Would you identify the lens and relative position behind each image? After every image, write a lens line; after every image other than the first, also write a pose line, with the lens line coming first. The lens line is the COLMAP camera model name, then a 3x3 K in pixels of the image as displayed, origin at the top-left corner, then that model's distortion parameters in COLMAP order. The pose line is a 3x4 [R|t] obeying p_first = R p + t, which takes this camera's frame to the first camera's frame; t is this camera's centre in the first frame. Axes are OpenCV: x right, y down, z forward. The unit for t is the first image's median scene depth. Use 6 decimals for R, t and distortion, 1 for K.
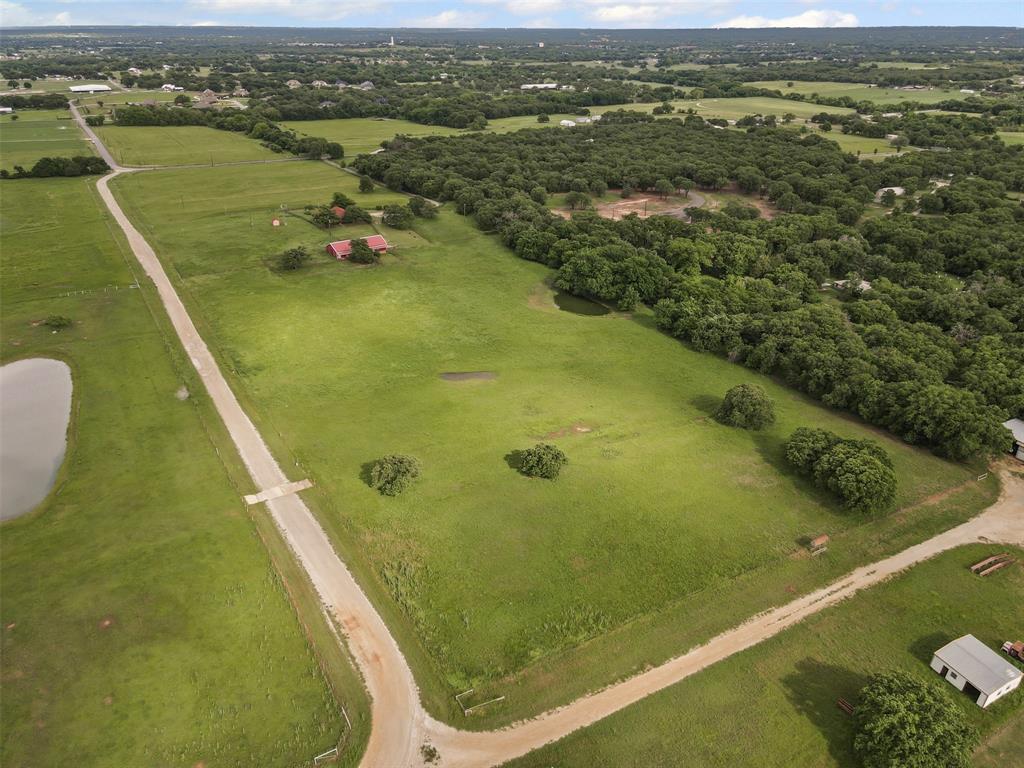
lens RADIAL K [[748.4, 0, 505.0], [0, 748.4, 390.6], [0, 0, 1]] dist [0.031177, -0.013877]
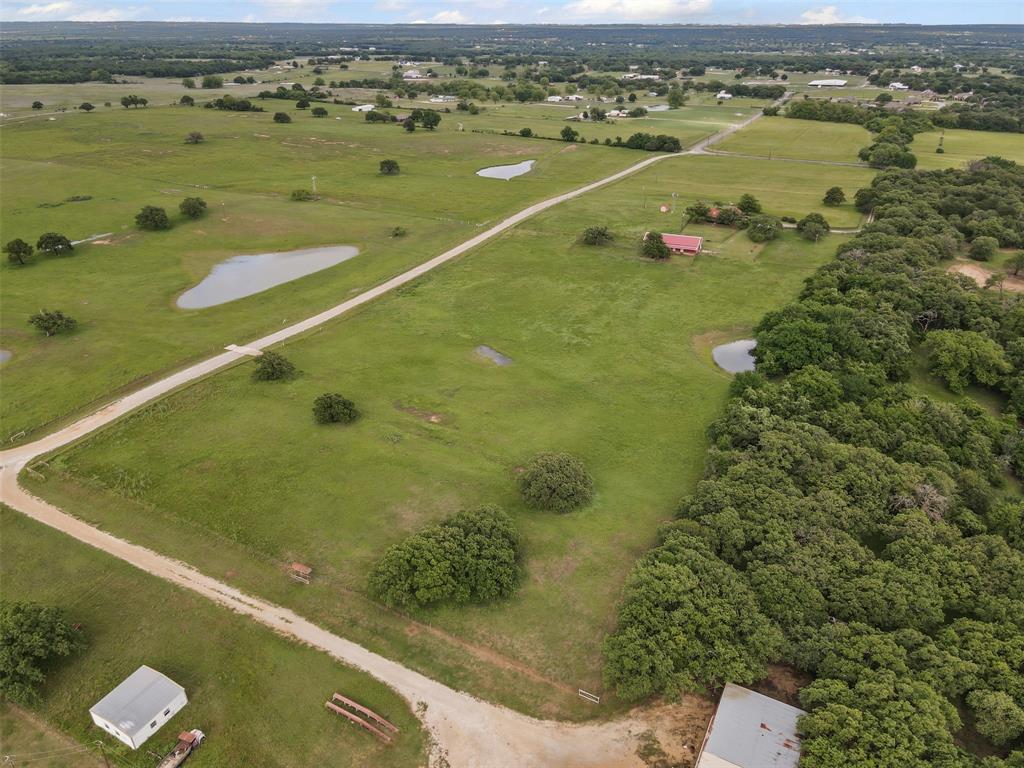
lens RADIAL K [[748.4, 0, 515.3], [0, 748.4, 386.3], [0, 0, 1]] dist [0.031177, -0.013877]
pose [[0.537157, 0.369062, -0.758456, 0.544079], [-0.371091, 0.910900, 0.180425, -0.125911], [0.757465, 0.184540, 0.626252, 0.262896]]
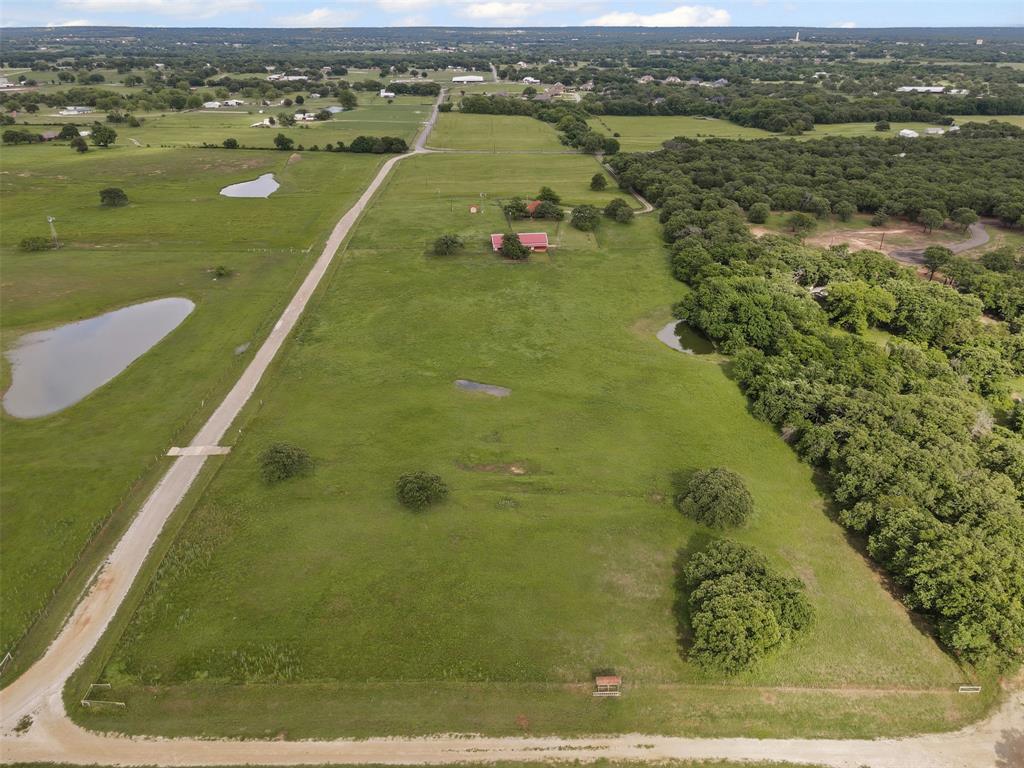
lens RADIAL K [[748.4, 0, 509.8], [0, 748.4, 375.2], [0, 0, 1]] dist [0.031177, -0.013877]
pose [[0.877619, 0.203955, -0.433806, 0.276157], [-0.209339, 0.977183, 0.035918, -0.053486], [0.431233, 0.059291, 0.900290, 0.107438]]
